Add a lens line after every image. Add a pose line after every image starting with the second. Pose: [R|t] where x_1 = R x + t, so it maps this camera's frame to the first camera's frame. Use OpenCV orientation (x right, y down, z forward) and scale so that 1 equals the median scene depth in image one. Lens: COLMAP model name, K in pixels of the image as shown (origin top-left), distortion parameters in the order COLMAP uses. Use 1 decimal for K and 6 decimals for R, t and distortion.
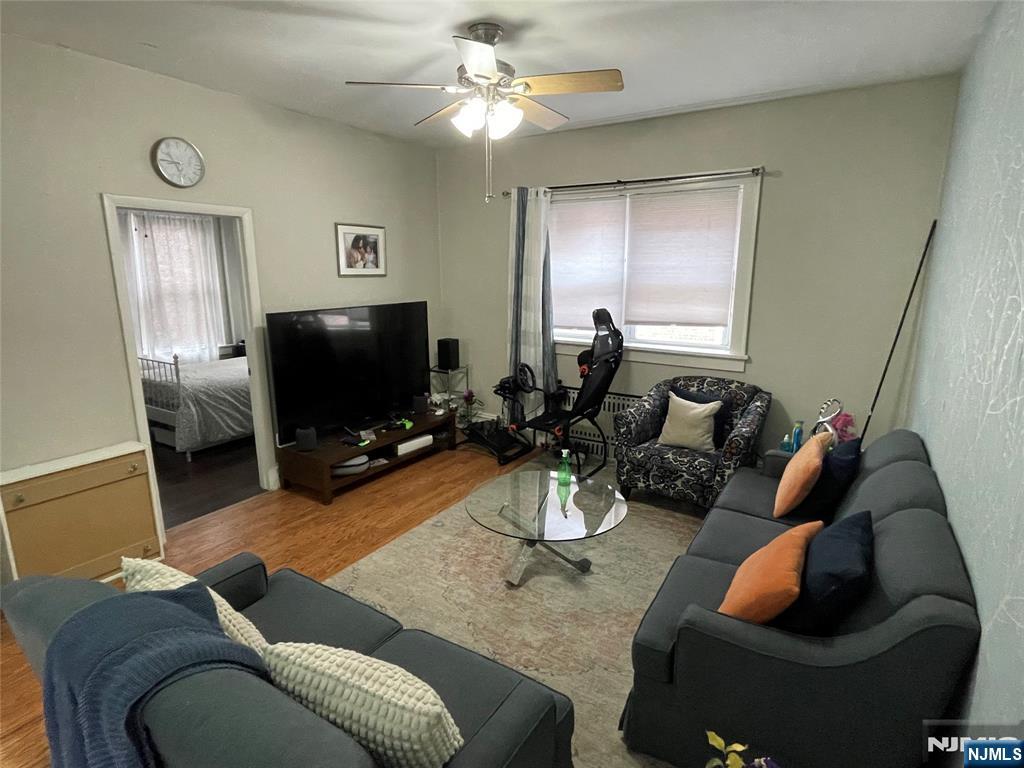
lens RADIAL K [[534.6, 0, 511.7], [0, 534.6, 382.0], [0, 0, 1]] dist [-0.005229, -0.000818]
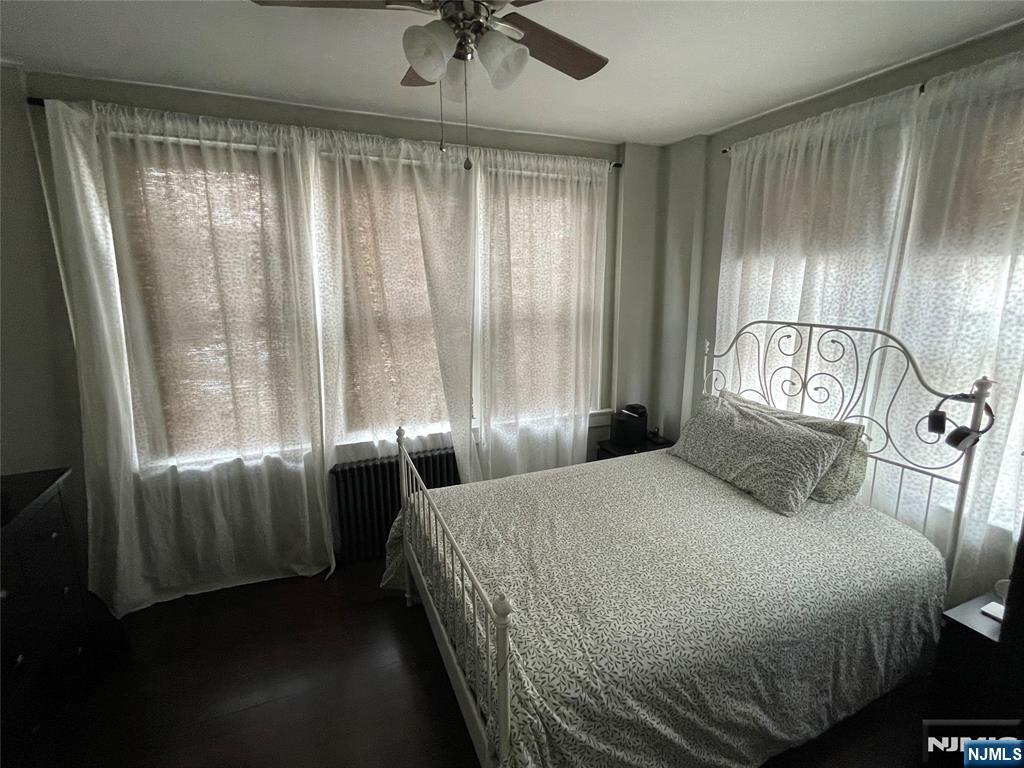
lens RADIAL K [[481.8, 0, 513.3], [0, 481.8, 383.1], [0, 0, 1]] dist [-0.000644, -0.000348]
pose [[0.821402, 0.112187, -0.559207, -0.361154], [-0.107360, 0.993350, 0.041587, -0.118617], [0.560154, 0.025877, 0.827985, 0.577248]]
